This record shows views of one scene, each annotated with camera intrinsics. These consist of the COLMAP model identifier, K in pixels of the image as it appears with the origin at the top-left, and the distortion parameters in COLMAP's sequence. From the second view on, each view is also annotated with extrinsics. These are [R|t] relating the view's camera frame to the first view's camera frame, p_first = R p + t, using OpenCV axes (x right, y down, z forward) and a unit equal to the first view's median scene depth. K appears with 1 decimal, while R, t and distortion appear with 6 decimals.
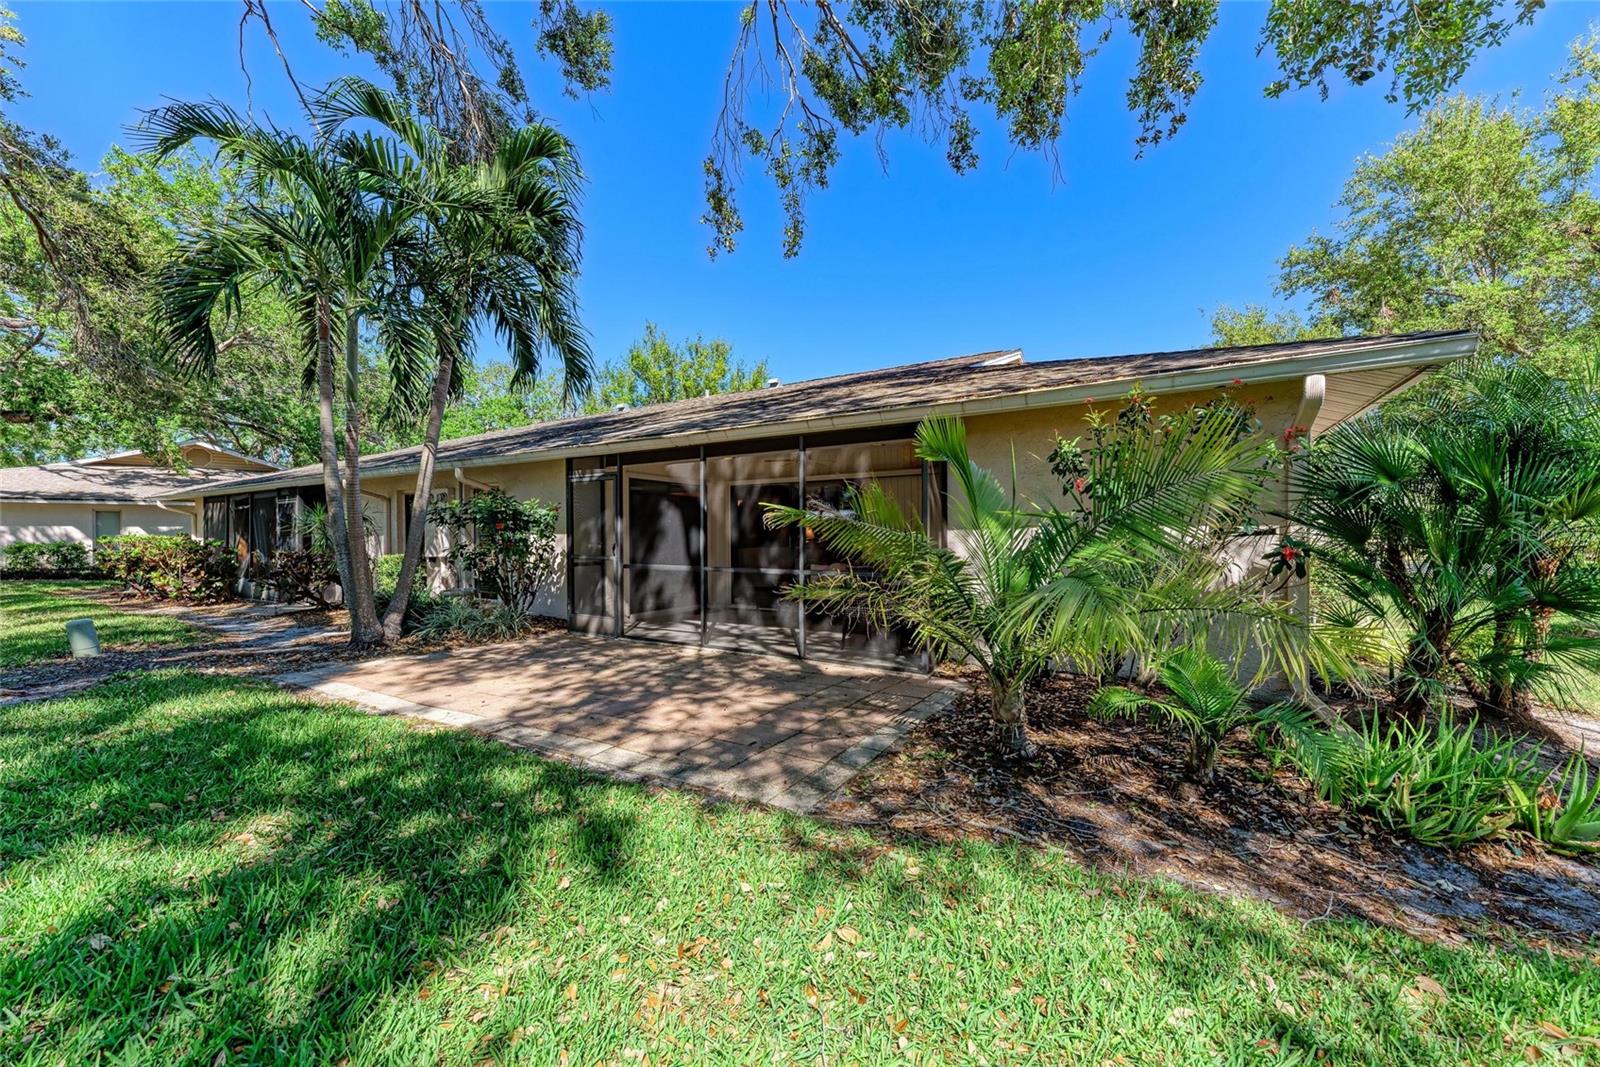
lens RADIAL K [[604.3, 0, 800.0], [0, 604.3, 533.5], [0, 0, 1]] dist [0.000903, 0.000061]
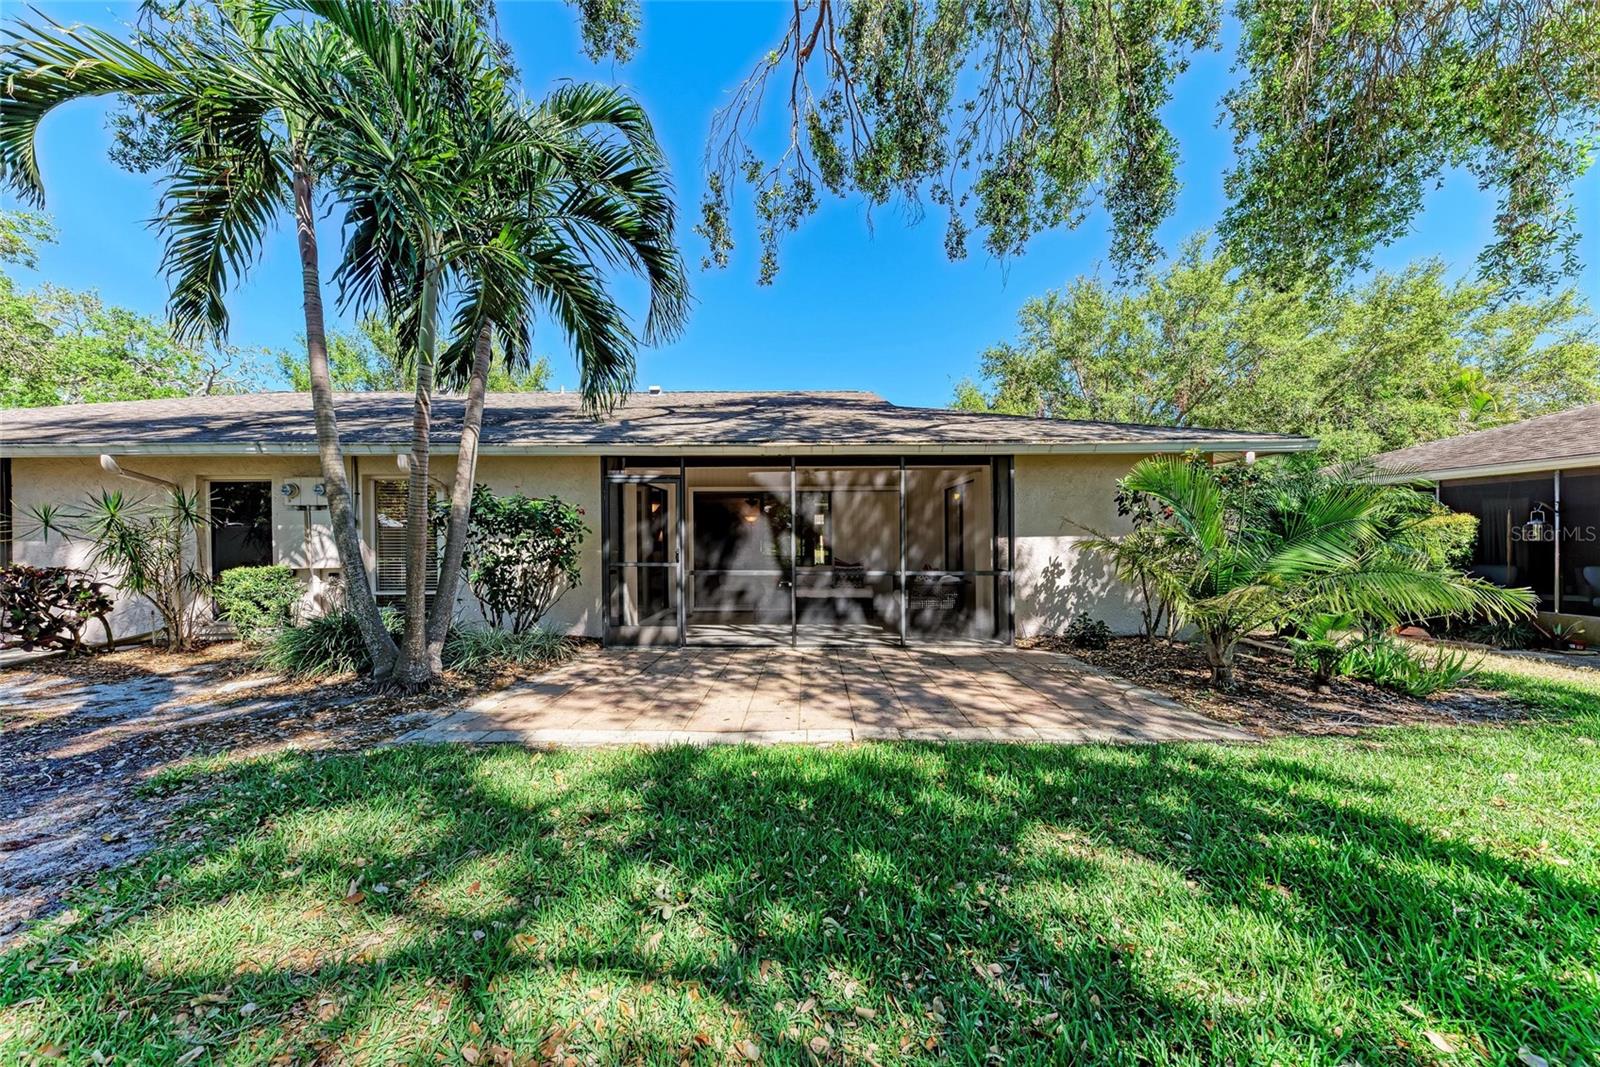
lens RADIAL K [[544.1, 0, 800.0], [0, 544.1, 533.5], [0, 0, 1]] dist [0.005785, 0.000107]
pose [[0.867664, 0.009630, 0.497058, -0.628260], [-0.007768, 0.999953, -0.005814, -0.004083], [-0.497091, 0.001183, 0.867698, 0.162655]]
